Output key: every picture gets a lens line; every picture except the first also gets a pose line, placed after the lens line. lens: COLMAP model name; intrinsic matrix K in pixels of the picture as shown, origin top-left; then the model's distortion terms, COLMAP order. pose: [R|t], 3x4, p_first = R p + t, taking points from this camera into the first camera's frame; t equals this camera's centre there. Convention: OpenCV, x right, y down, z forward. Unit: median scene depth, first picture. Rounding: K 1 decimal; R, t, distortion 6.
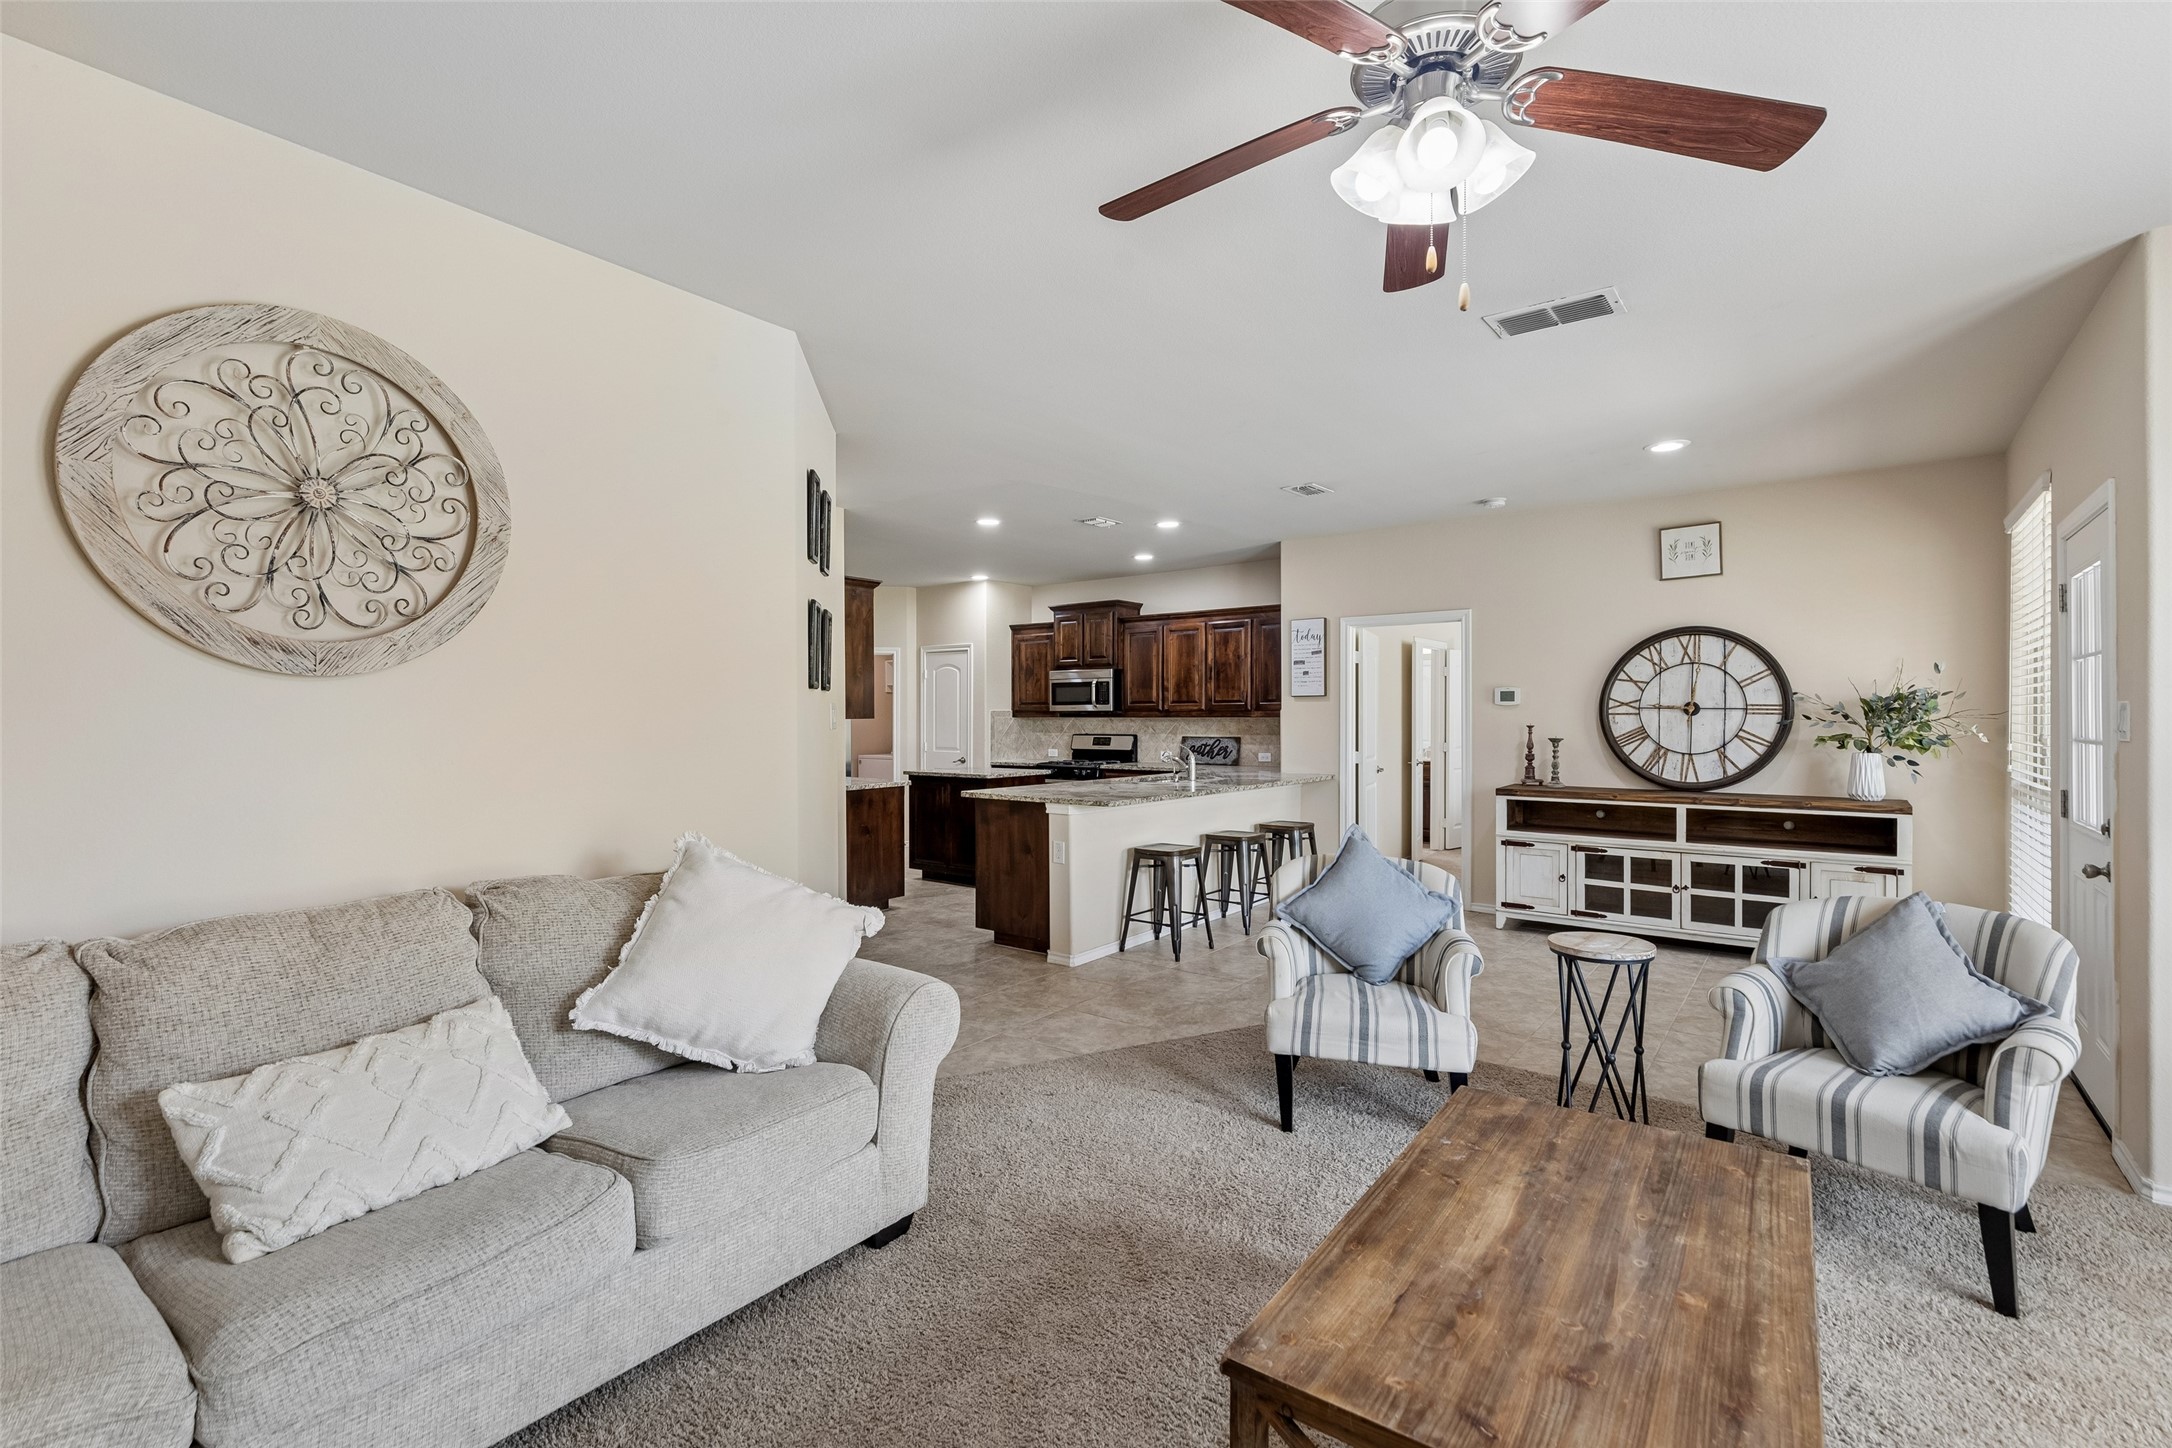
lens RADIAL K [[979.6, 0, 1082.2], [0, 979.6, 719.4], [0, 0, 1]] dist [0.003465, -0.000243]
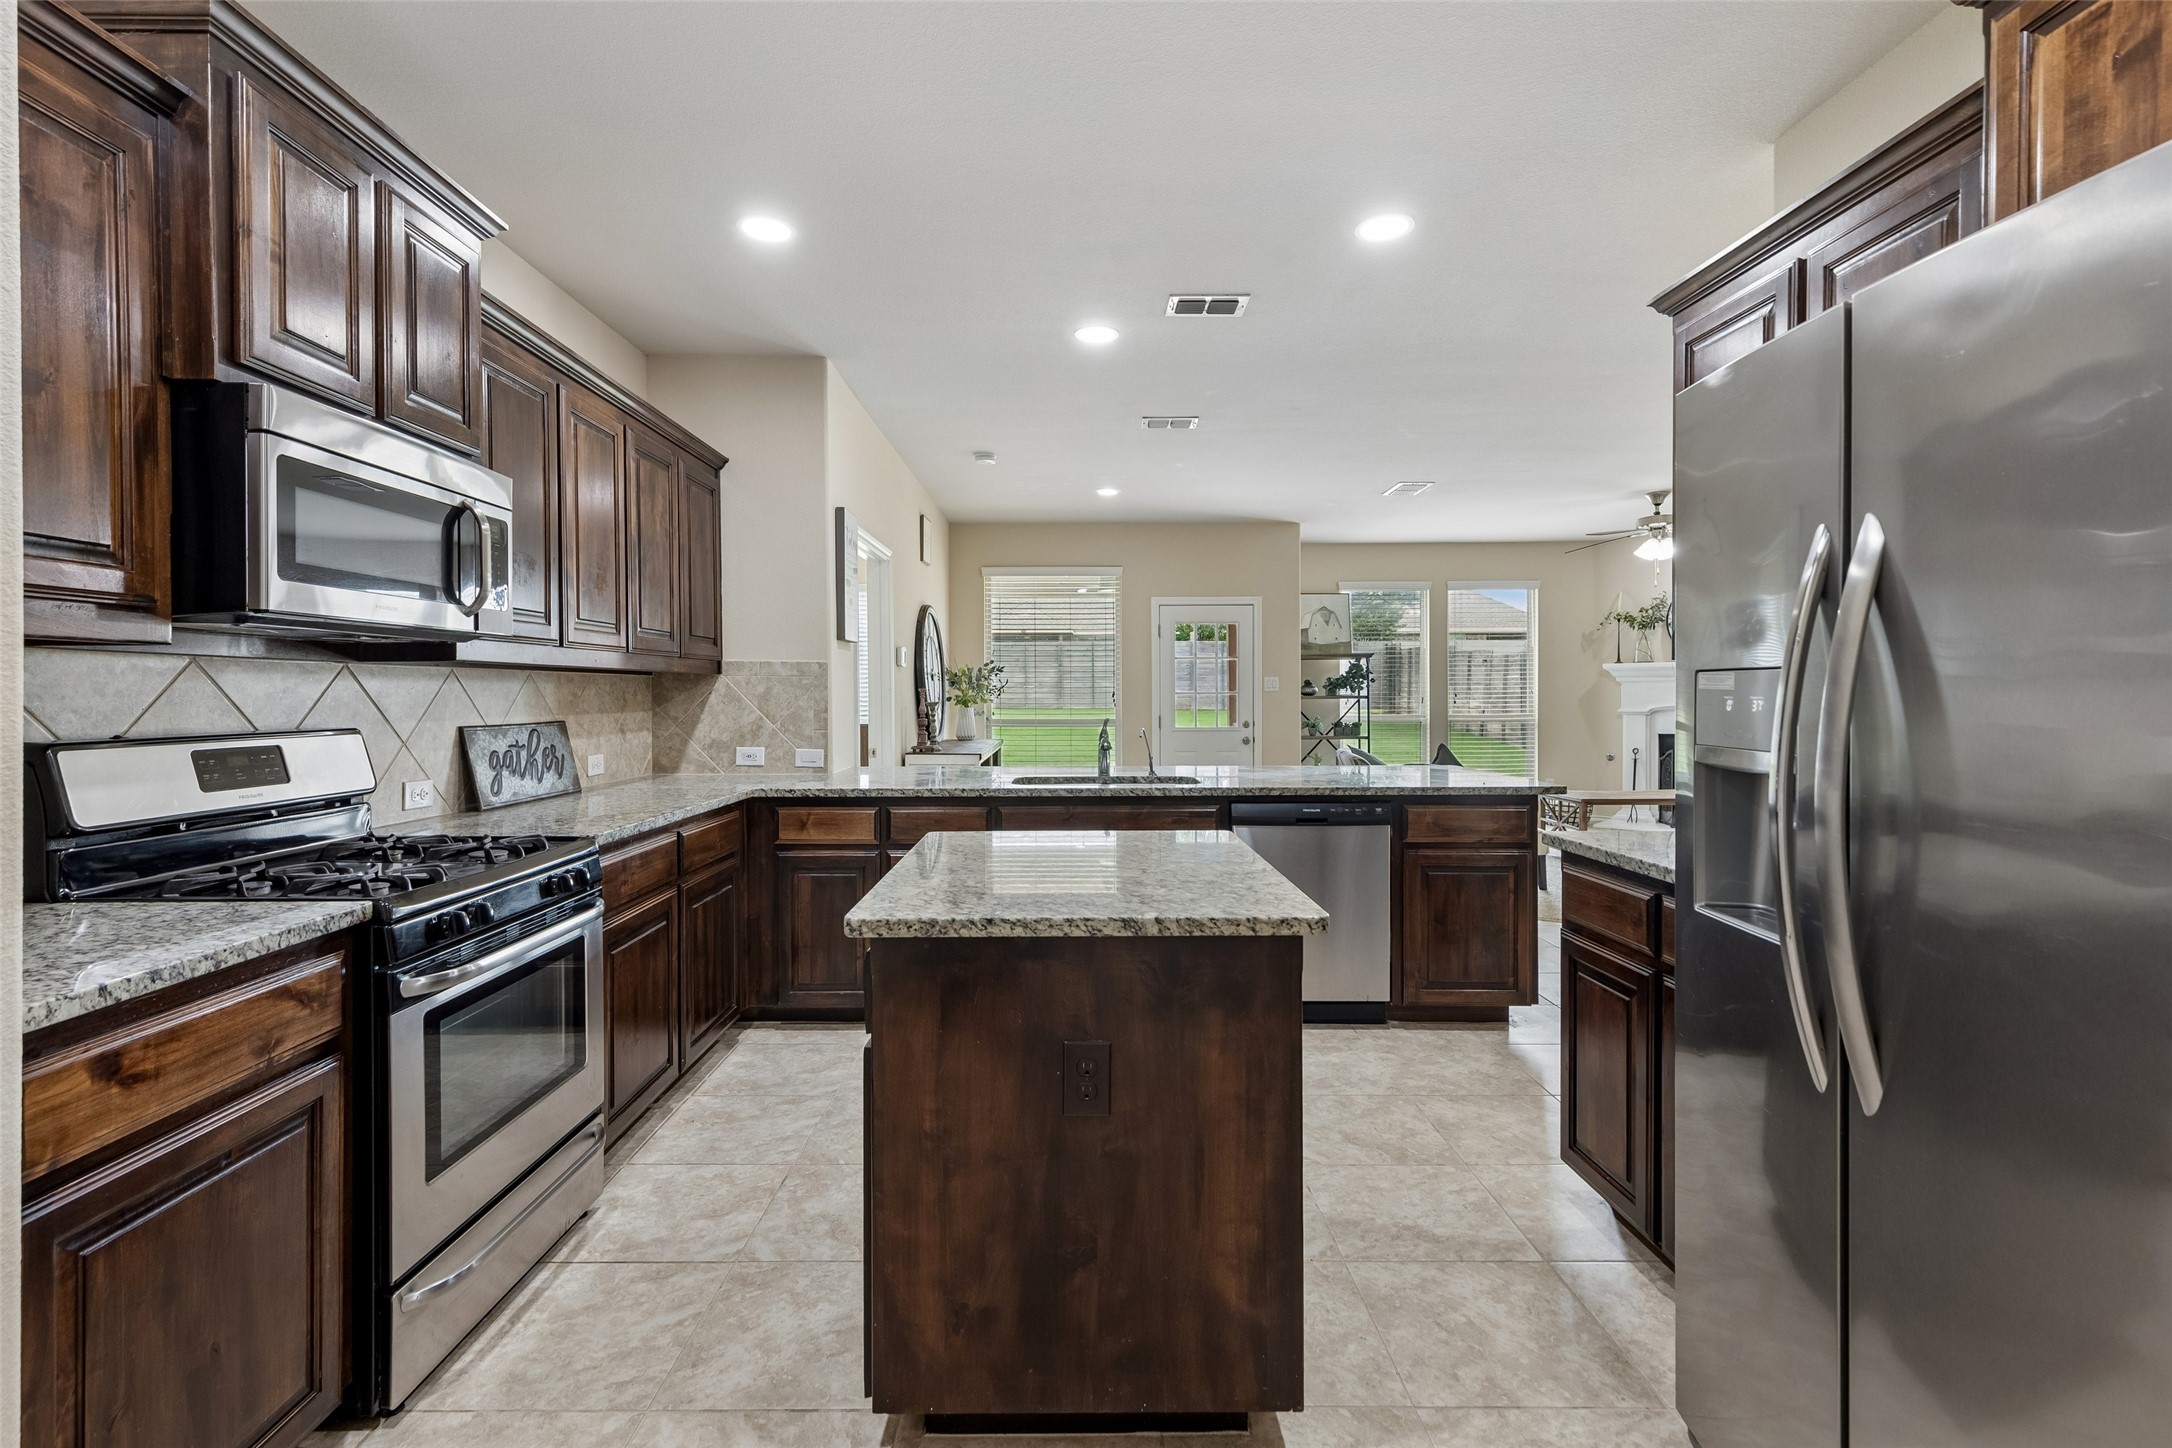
lens RADIAL K [[979.6, 0, 1064.1], [0, 979.6, 703.7], [0, 0, 1]] dist [0.003465, -0.000243]
pose [[-0.604736, -0.005232, 0.796409, -0.402358], [0.005953, 0.999921, 0.011089, 0.011201], [-0.796404, 0.011447, -0.604657, 1.538586]]
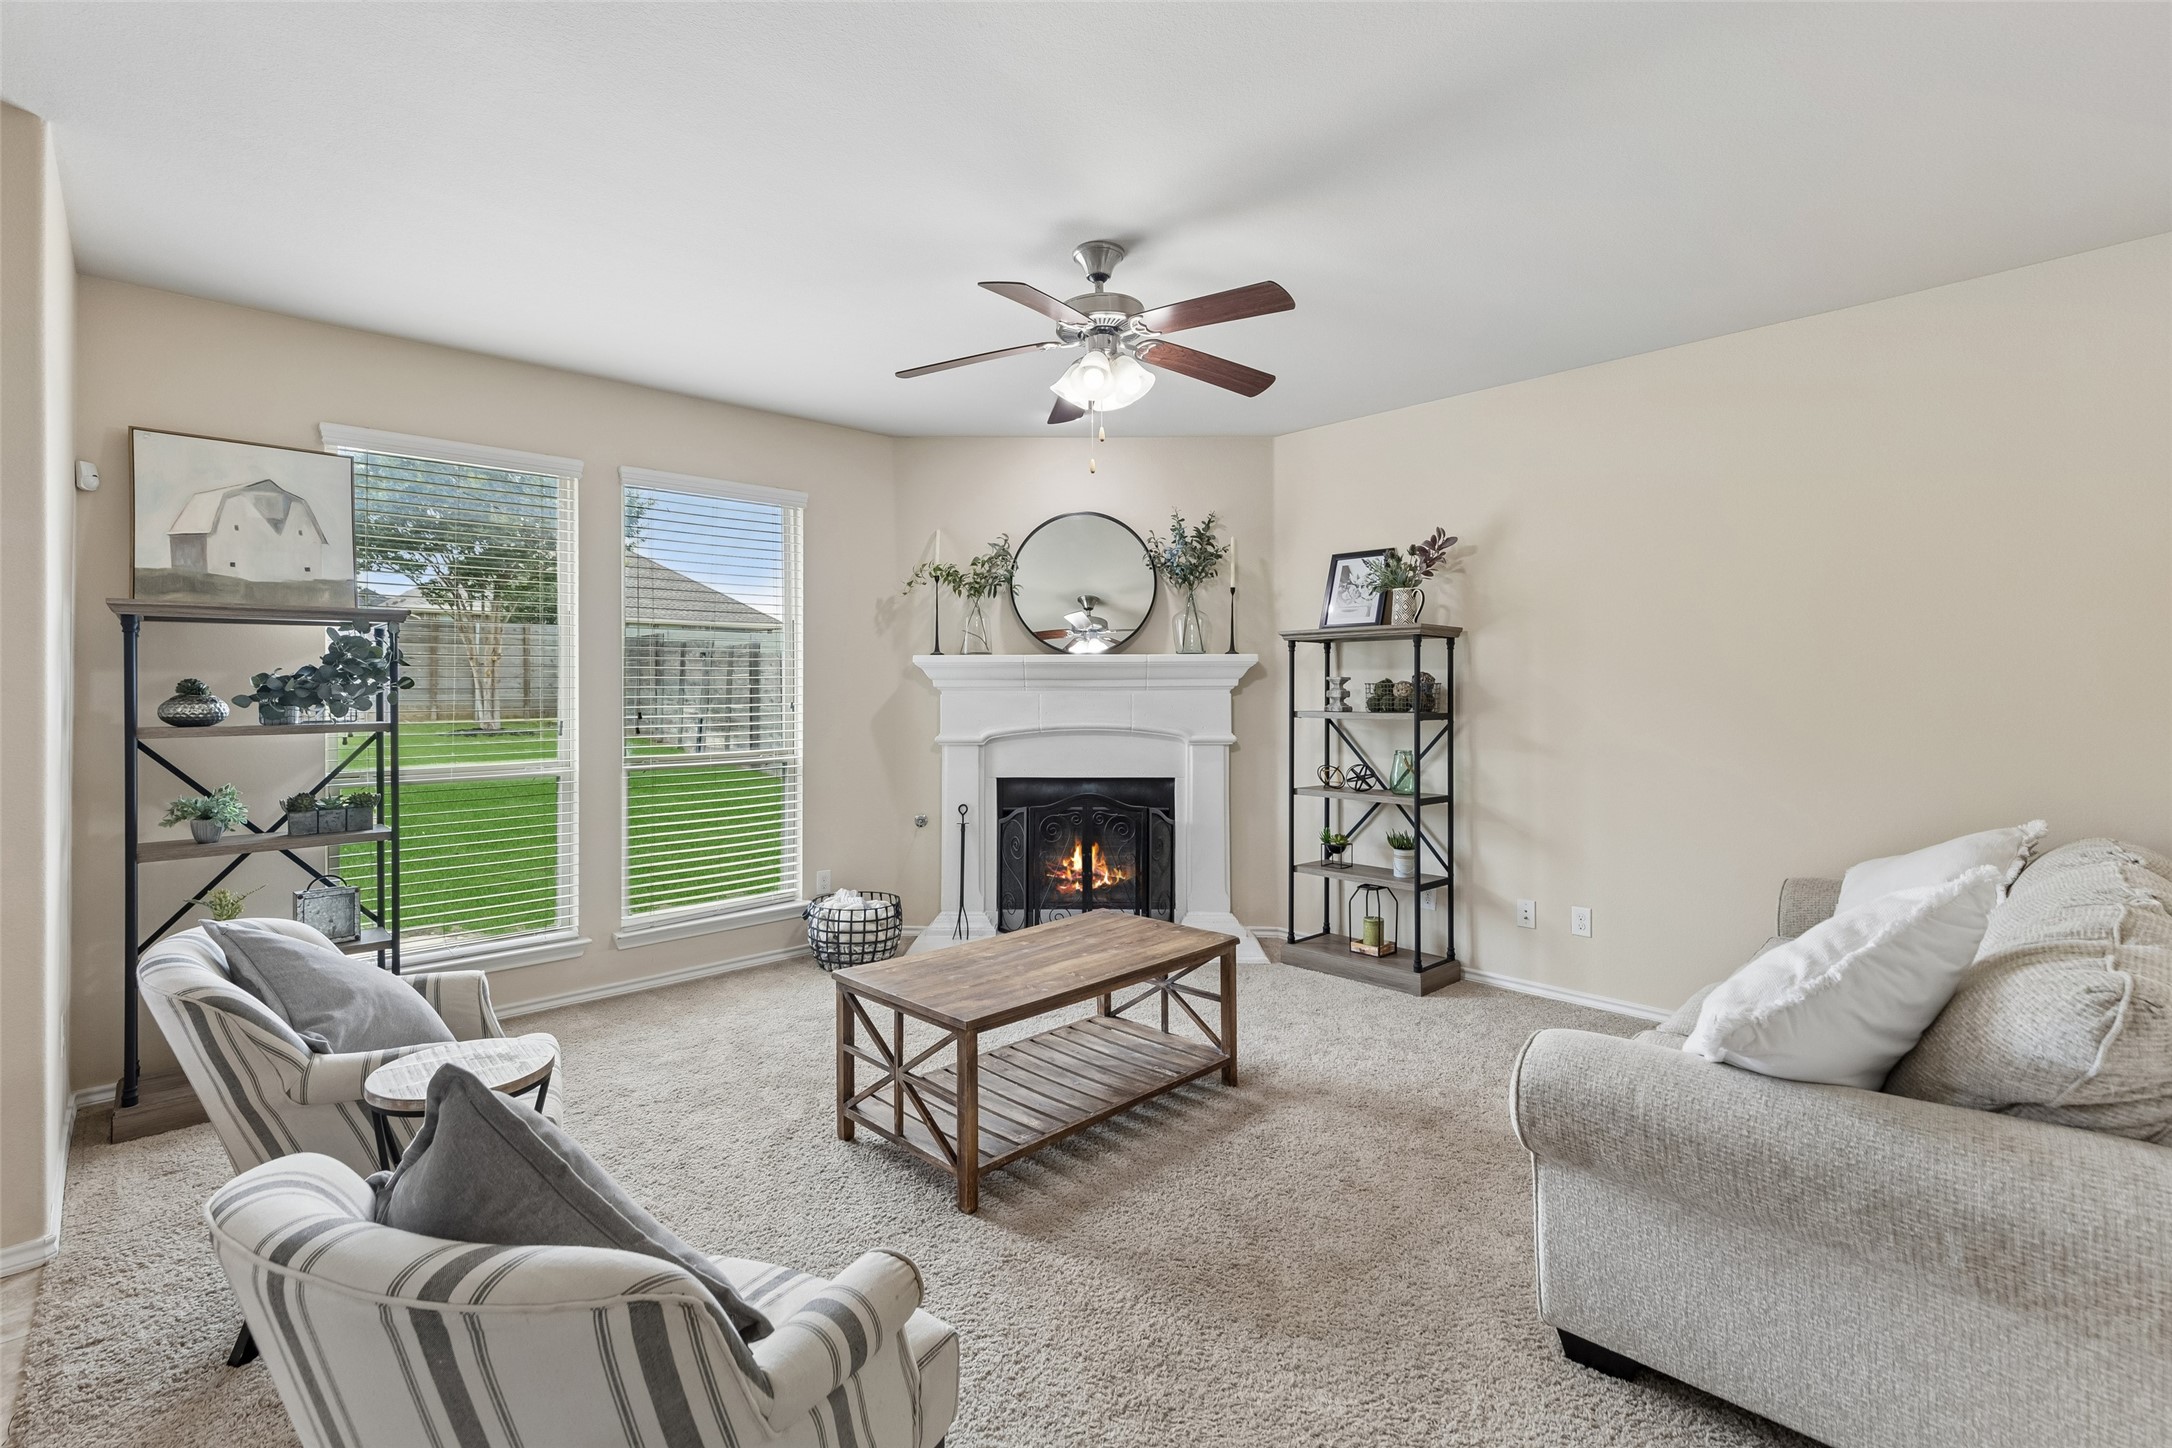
lens RADIAL K [[979.6, 0, 1089.1], [0, 979.6, 688.1], [0, 0, 1]] dist [0.003465, -0.000243]
pose [[-0.989905, 0.004138, 0.141670, 0.031843], [0.004325, 0.999990, 0.001013, -0.000787], [-0.141664, 0.001616, -0.989913, 0.769268]]
